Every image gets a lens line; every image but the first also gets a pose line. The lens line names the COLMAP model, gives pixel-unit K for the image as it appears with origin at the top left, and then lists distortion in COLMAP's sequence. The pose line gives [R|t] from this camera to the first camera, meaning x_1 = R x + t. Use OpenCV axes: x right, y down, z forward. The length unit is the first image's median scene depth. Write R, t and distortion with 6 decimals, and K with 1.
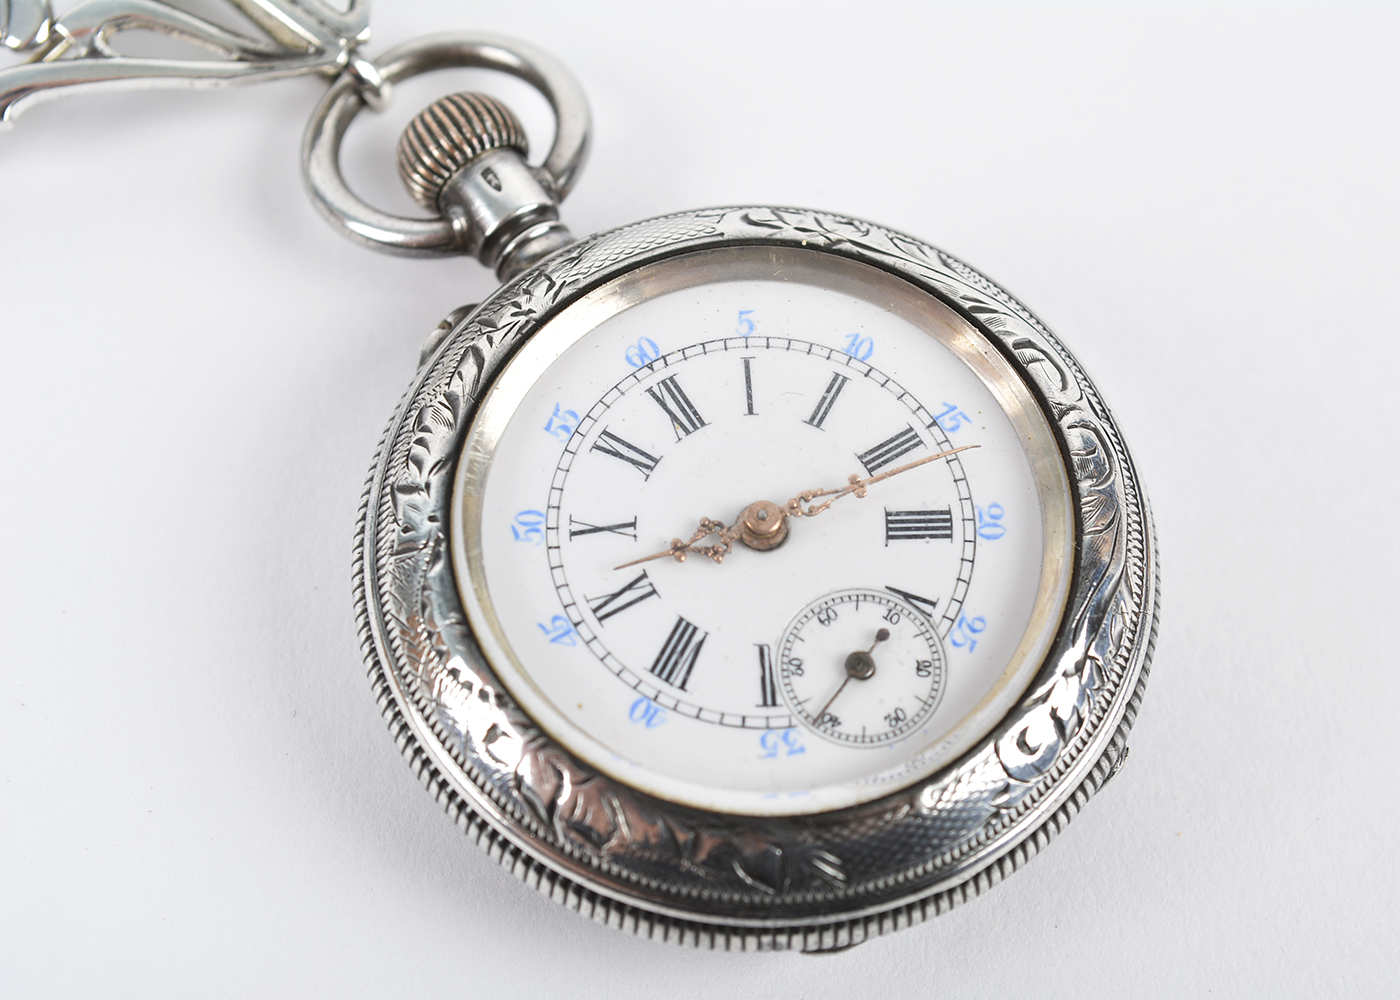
lens RADIAL K [[2811.7, 0, 701.5], [0, 2811.7, 563.5], [0, 0, 1]] dist [0.230553, -0.518359]
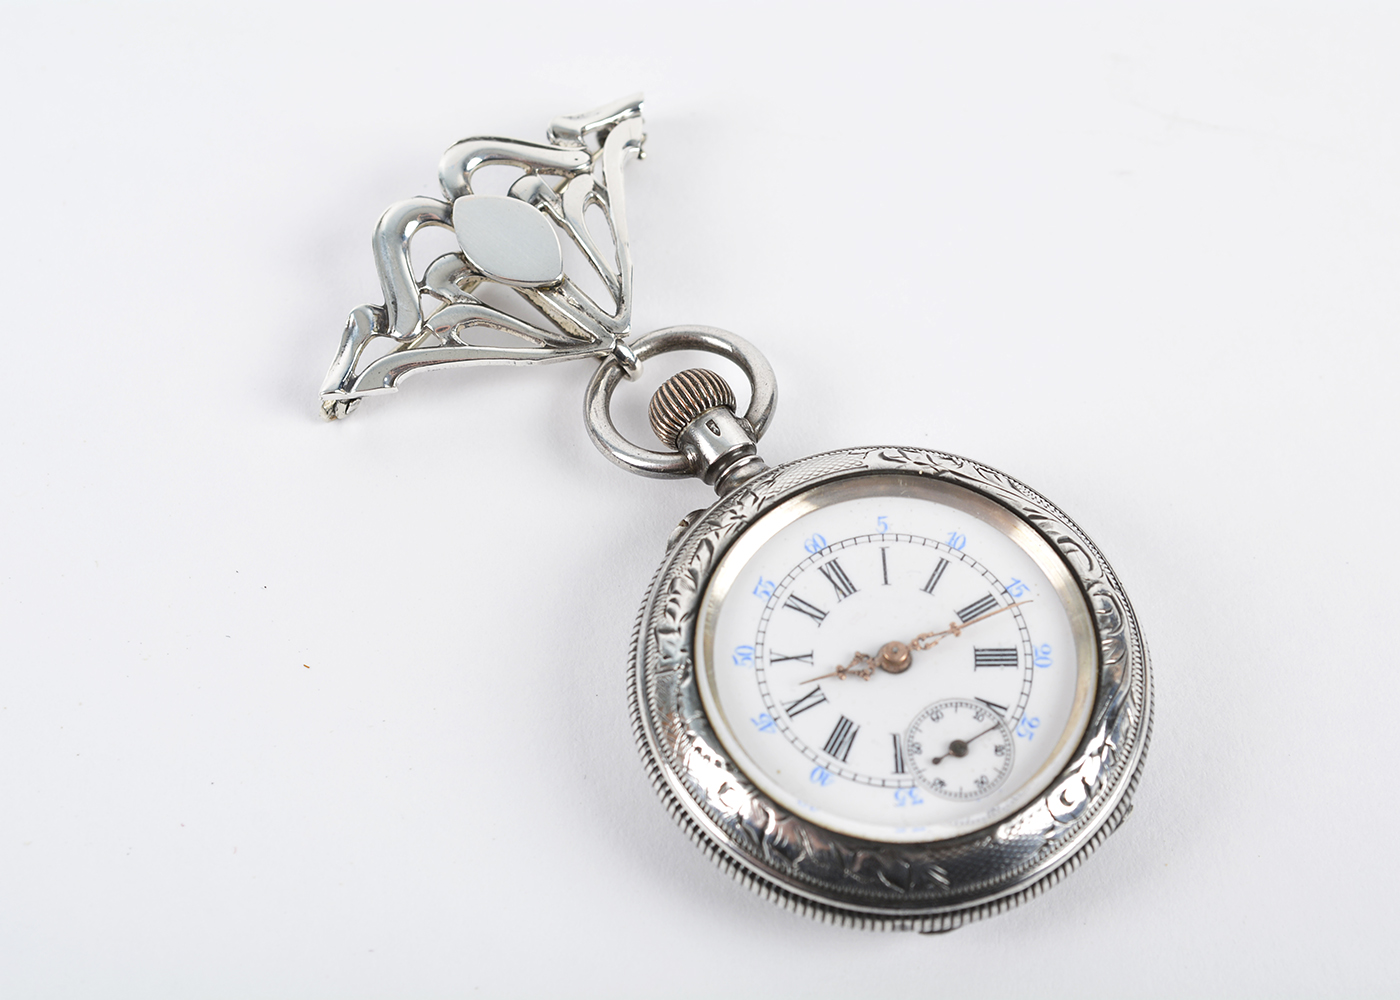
lens RADIAL K [[2811.7, 0, 701.5], [0, 2811.7, 563.5], [0, 0, 1]] dist [0.230553, -0.518359]
pose [[0.999844, 0.008696, -0.015388, -0.060894], [-0.009368, 0.998980, -0.044162, 0.004540], [0.014989, 0.044299, 0.998906, -0.547884]]
